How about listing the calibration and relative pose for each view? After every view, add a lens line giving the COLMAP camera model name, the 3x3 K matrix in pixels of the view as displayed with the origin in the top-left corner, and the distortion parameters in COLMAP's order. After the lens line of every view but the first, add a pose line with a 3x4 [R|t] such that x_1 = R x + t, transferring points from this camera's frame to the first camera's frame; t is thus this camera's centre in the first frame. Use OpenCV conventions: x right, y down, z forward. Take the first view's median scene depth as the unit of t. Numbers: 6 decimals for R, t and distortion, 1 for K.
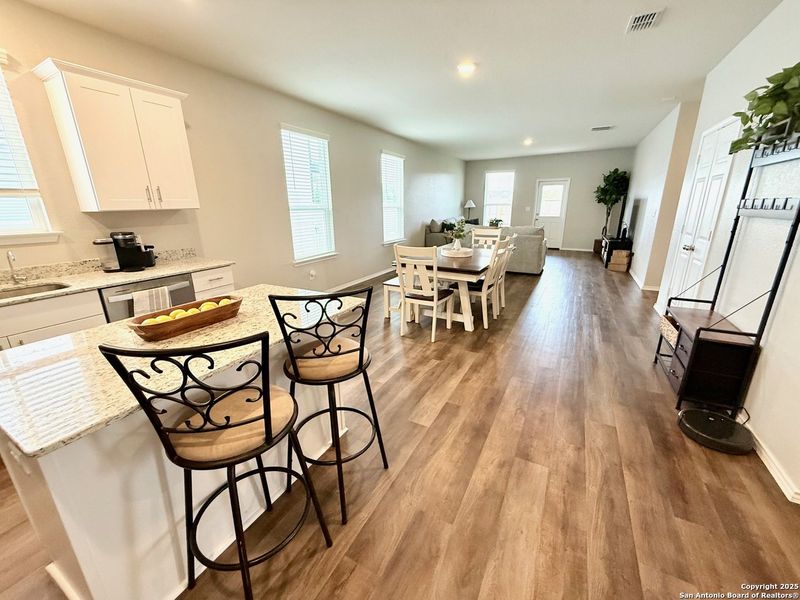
lens RADIAL K [[321.7, 0, 399.0], [0, 321.7, 299.5], [0, 0, 1]] dist [0.000555, -0.000018]
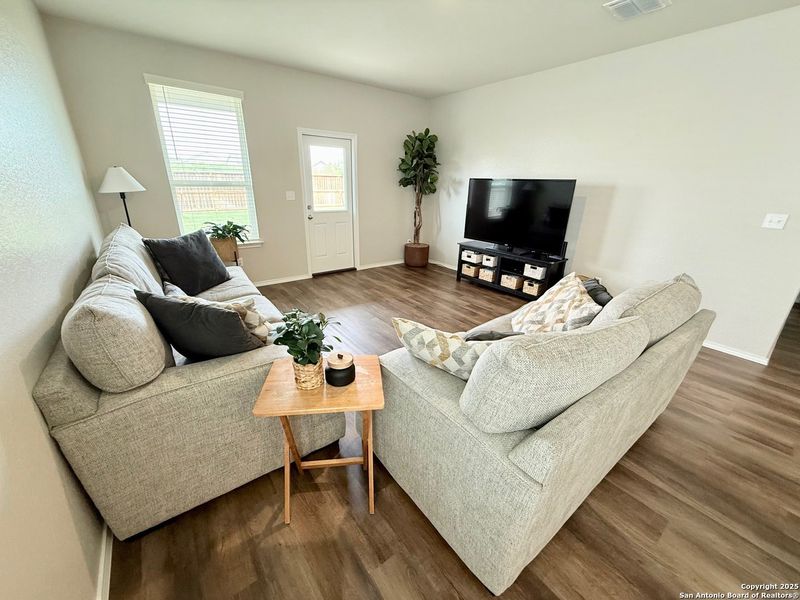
lens RADIAL K [[321.7, 0, 398.8], [0, 321.7, 303.1], [0, 0, 1]] dist [0.000555, -0.000018]
pose [[0.424652, -0.295969, 0.855613, 0.037394], [0.234587, 0.948750, 0.211758, -0.211721], [-0.874437, 0.110792, 0.472319, 0.713608]]
